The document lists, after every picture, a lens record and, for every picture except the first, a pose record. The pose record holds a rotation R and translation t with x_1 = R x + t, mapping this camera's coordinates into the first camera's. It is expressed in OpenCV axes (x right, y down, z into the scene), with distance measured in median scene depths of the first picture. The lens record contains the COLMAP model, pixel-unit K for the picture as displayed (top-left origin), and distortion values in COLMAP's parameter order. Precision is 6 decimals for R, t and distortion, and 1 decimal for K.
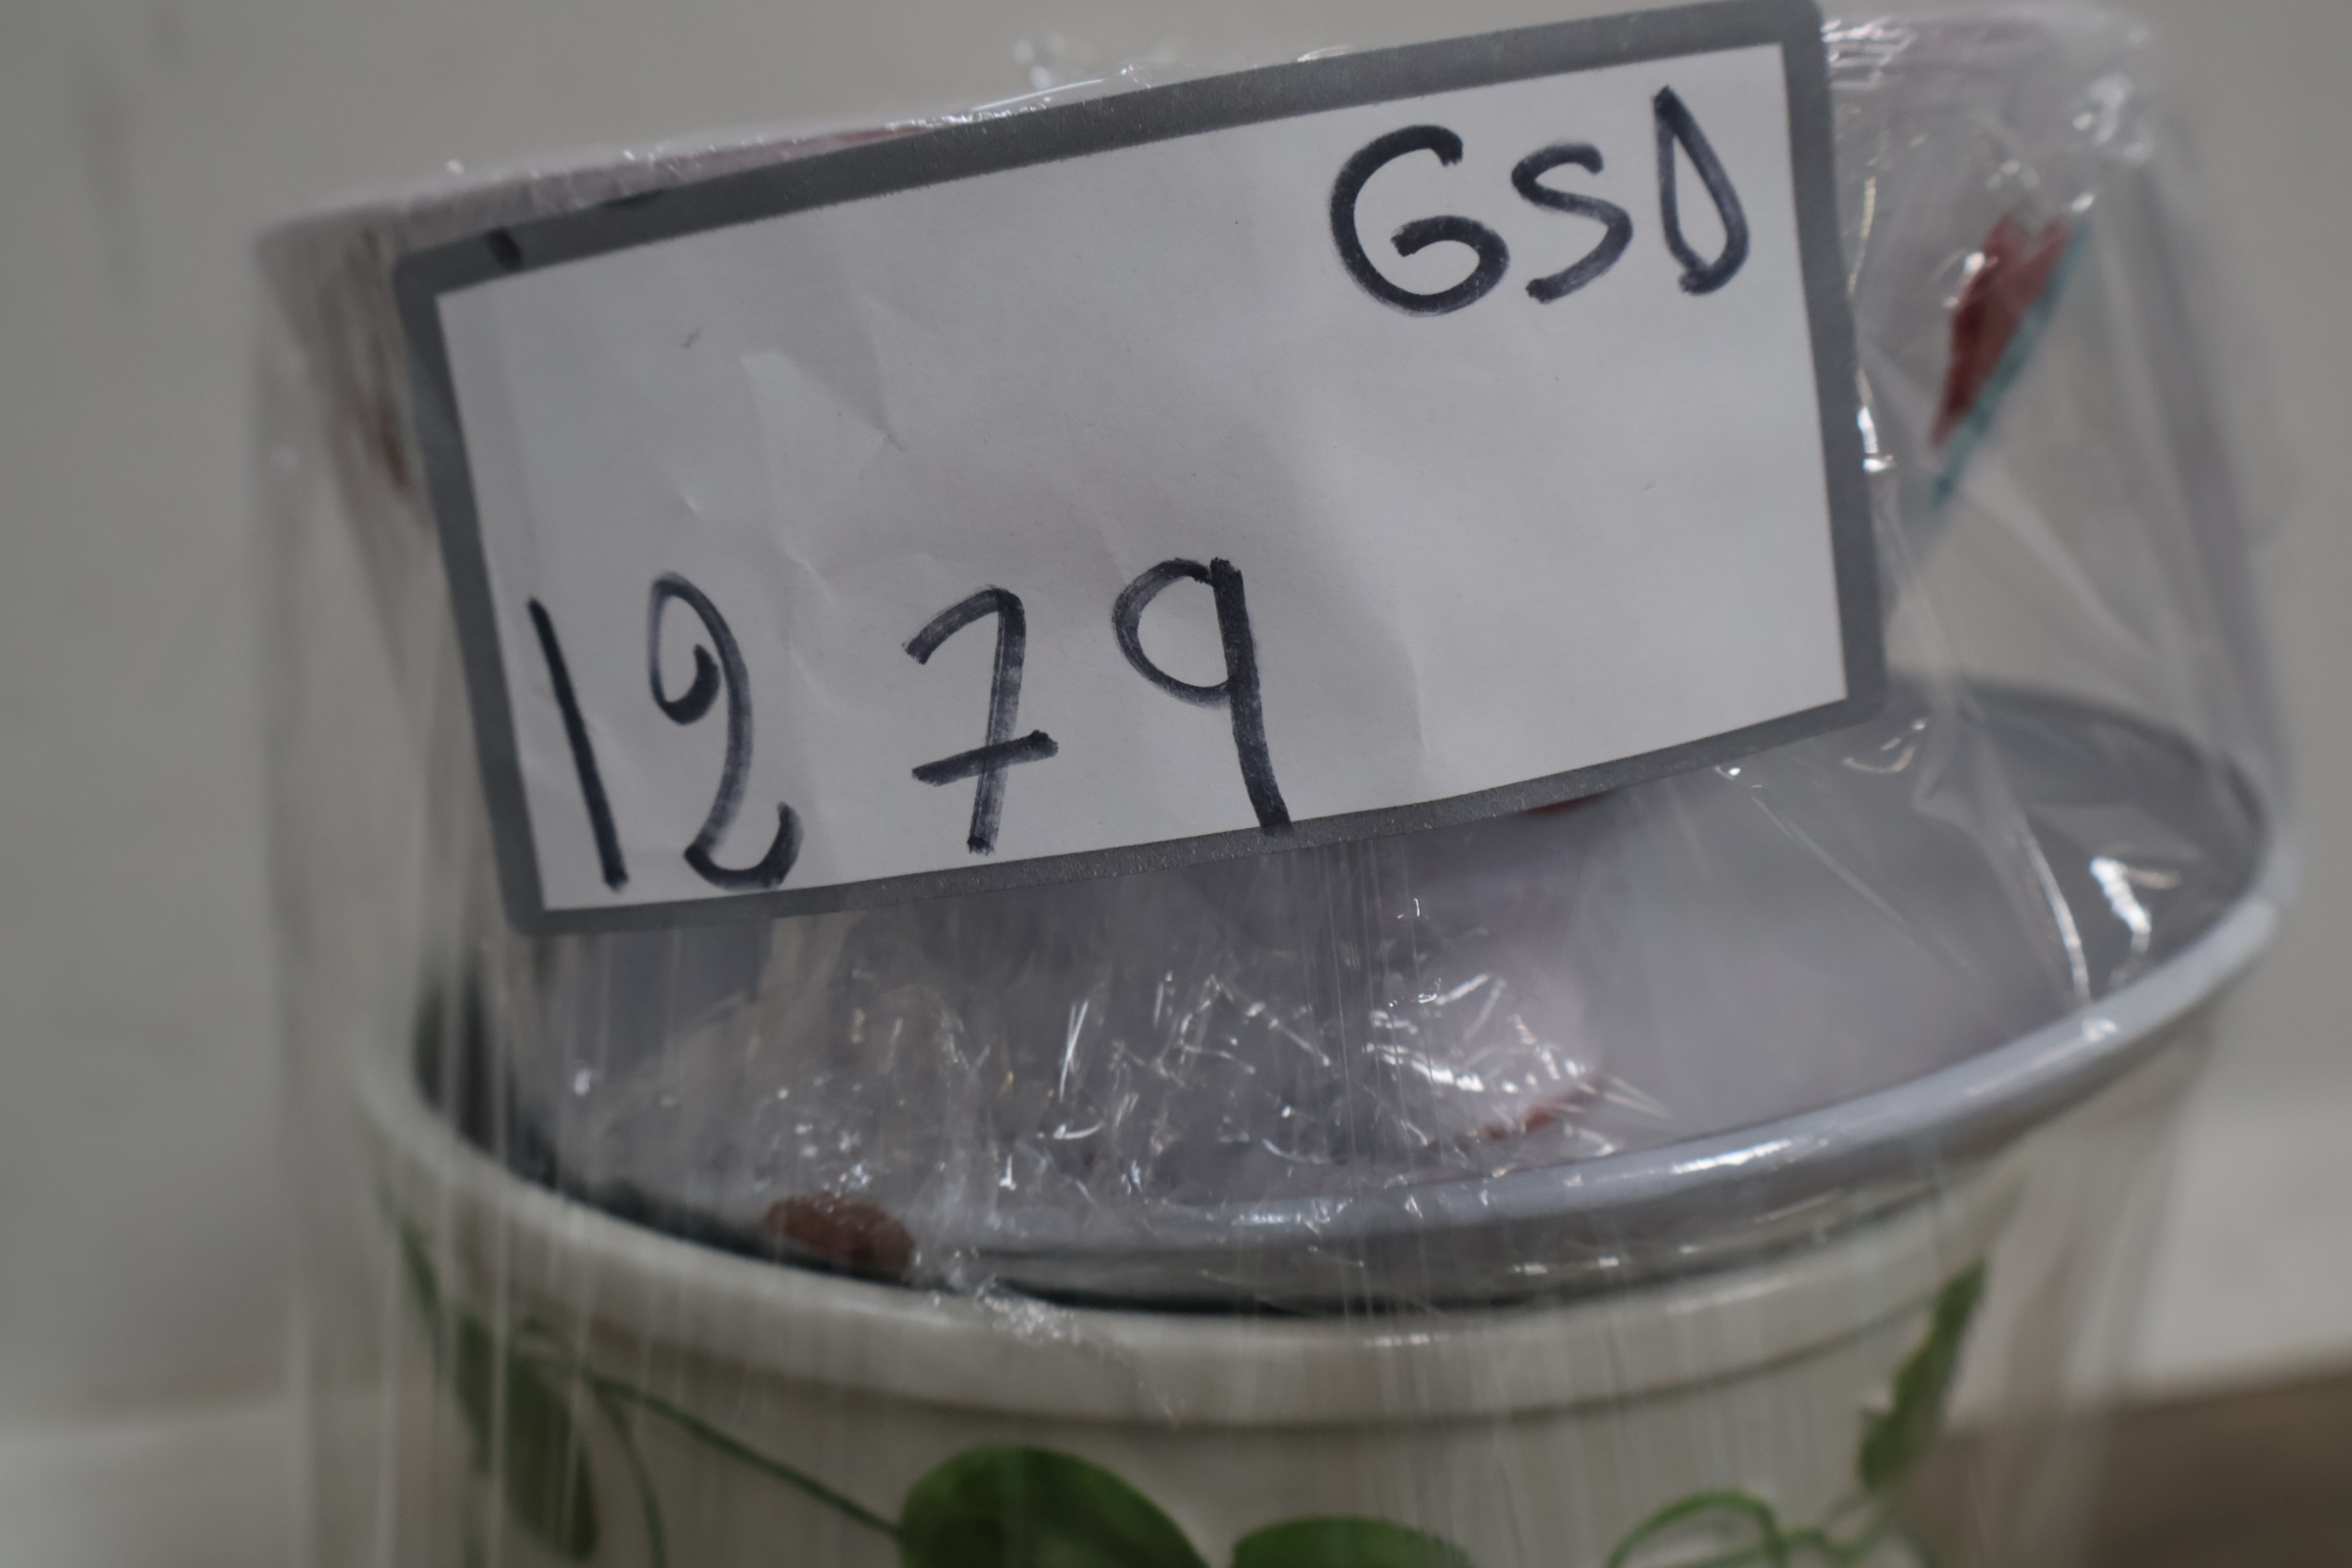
lens RADIAL K [[2363.1, 0, 1117.3], [0, 2363.1, 773.9], [0, 0, 1]] dist [0.001023, 0.037312]
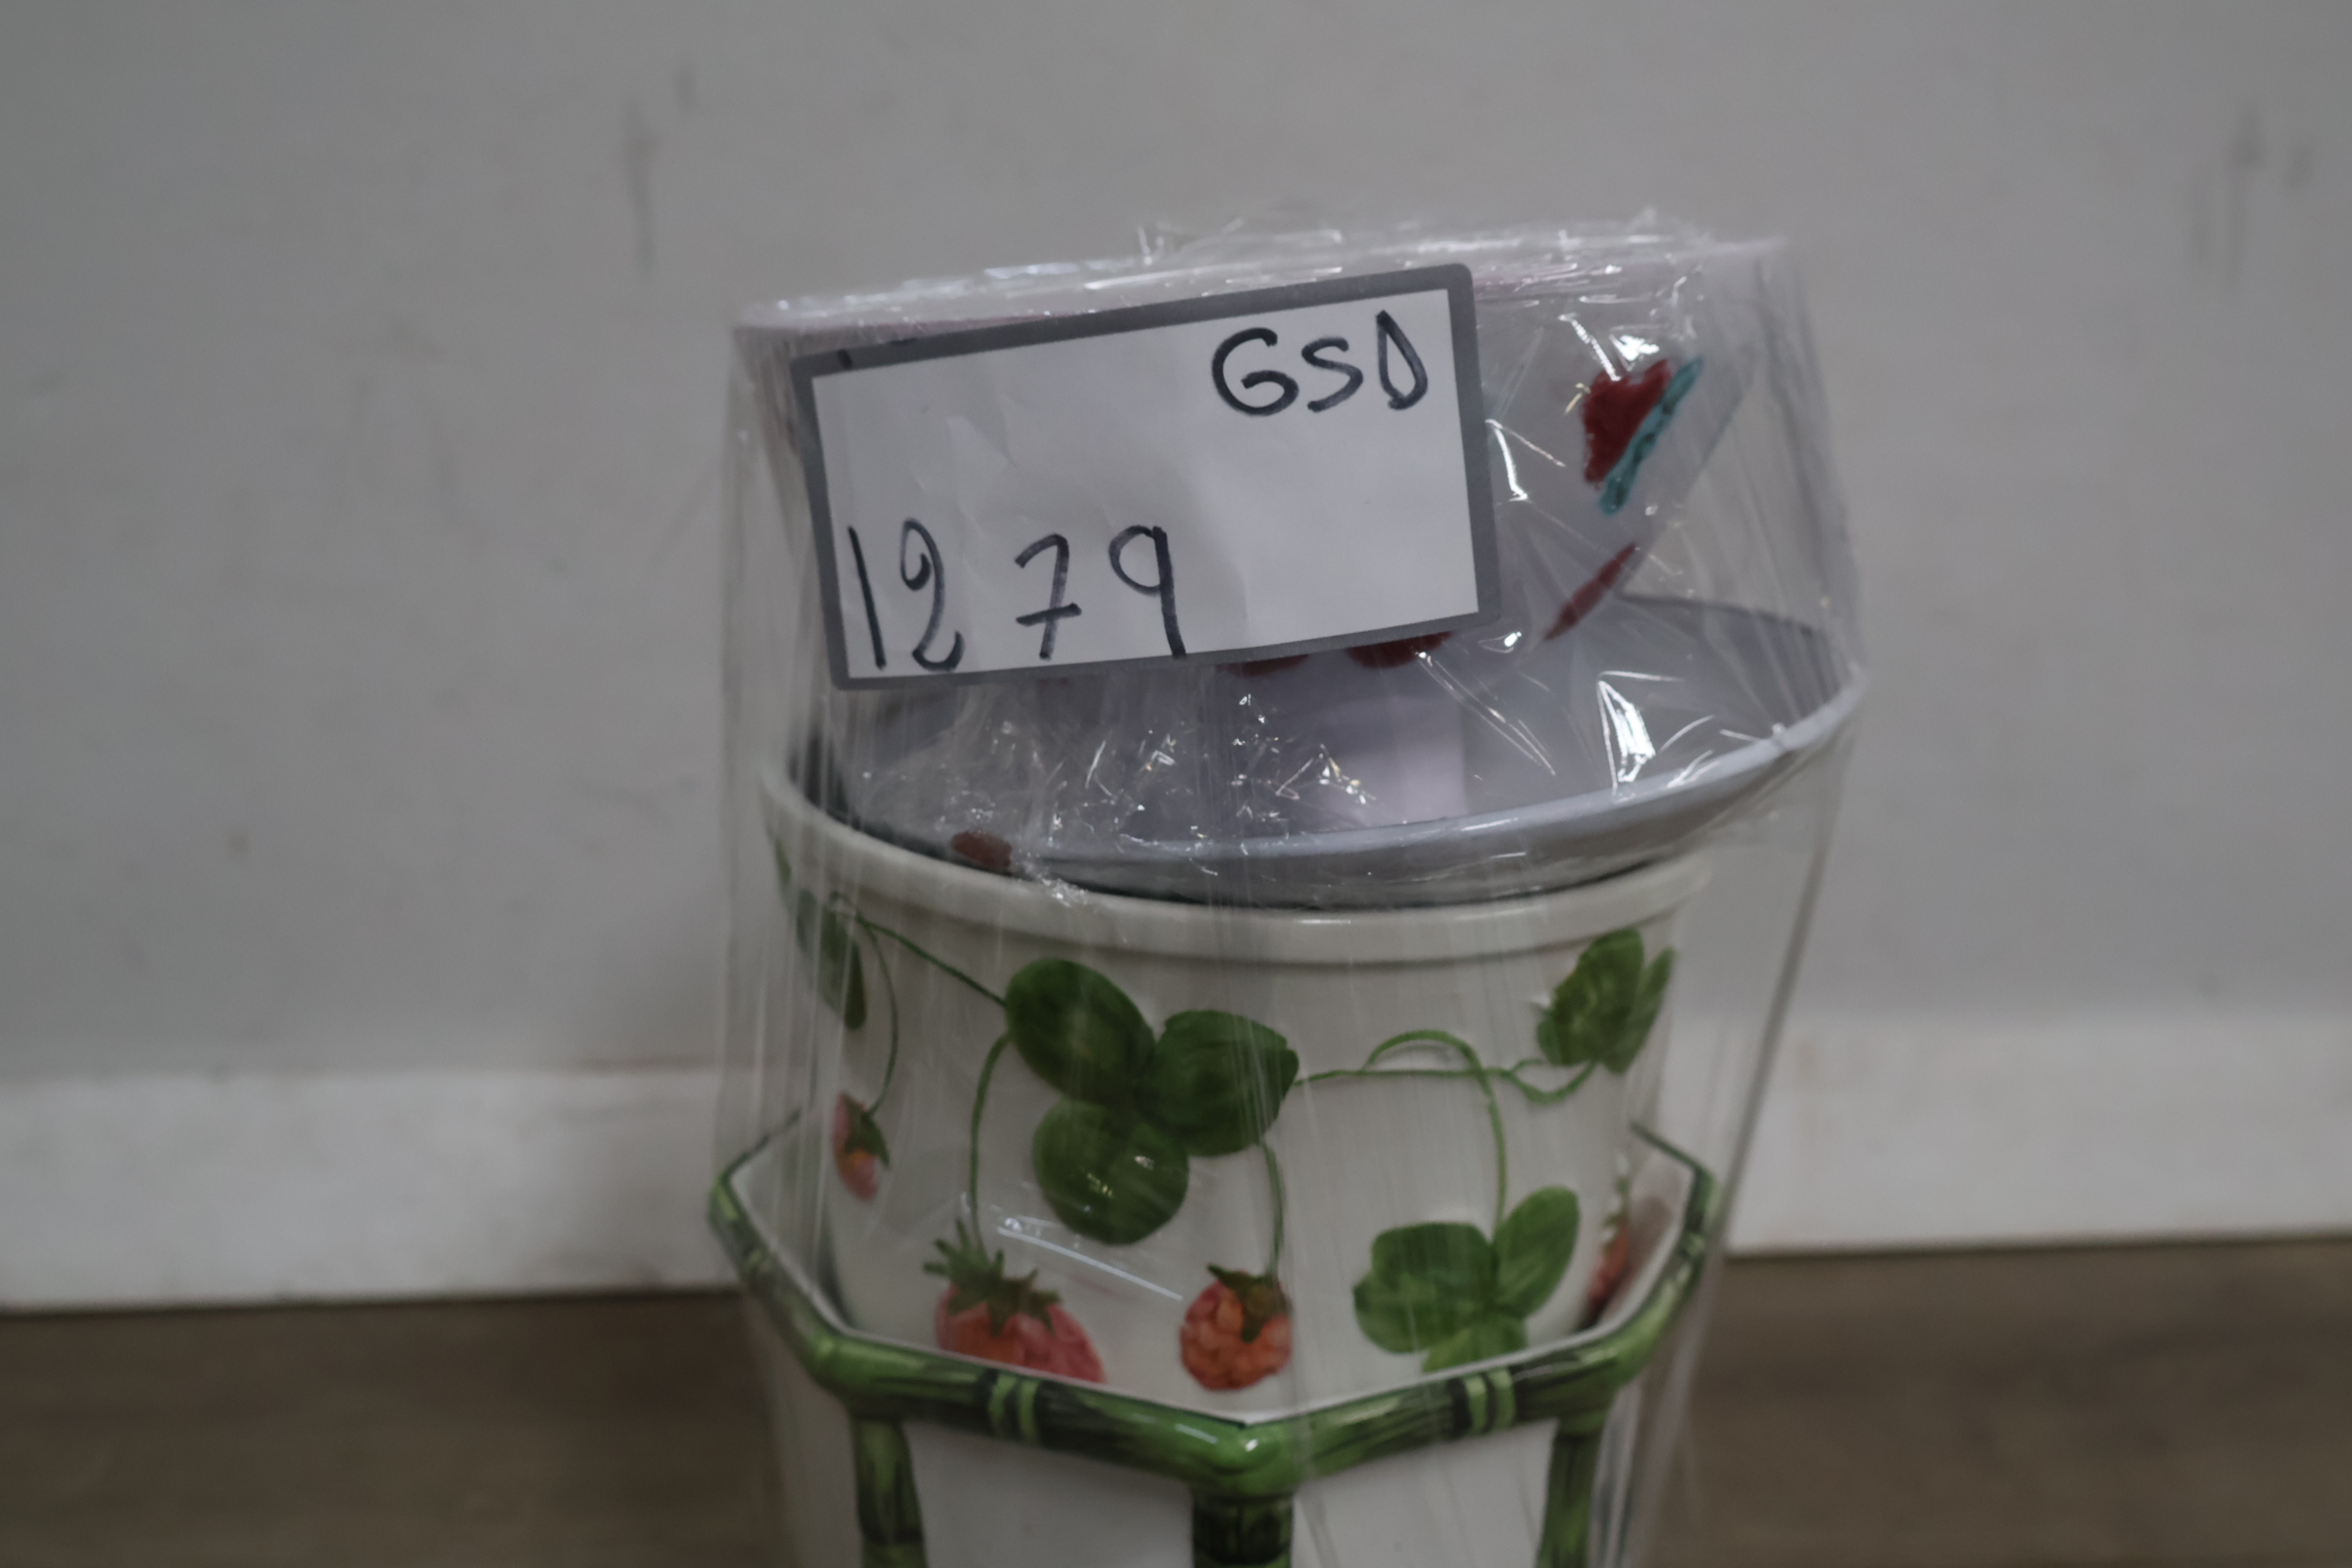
lens RADIAL K [[2363.1, 0, 1117.3], [0, 2363.1, 773.9], [0, 0, 1]] dist [0.001023, 0.037312]
pose [[0.981810, 0.071911, -0.175722, 0.375853], [-0.065028, 0.996885, 0.044629, 0.035915], [0.178384, -0.032390, 0.983428, -1.039113]]
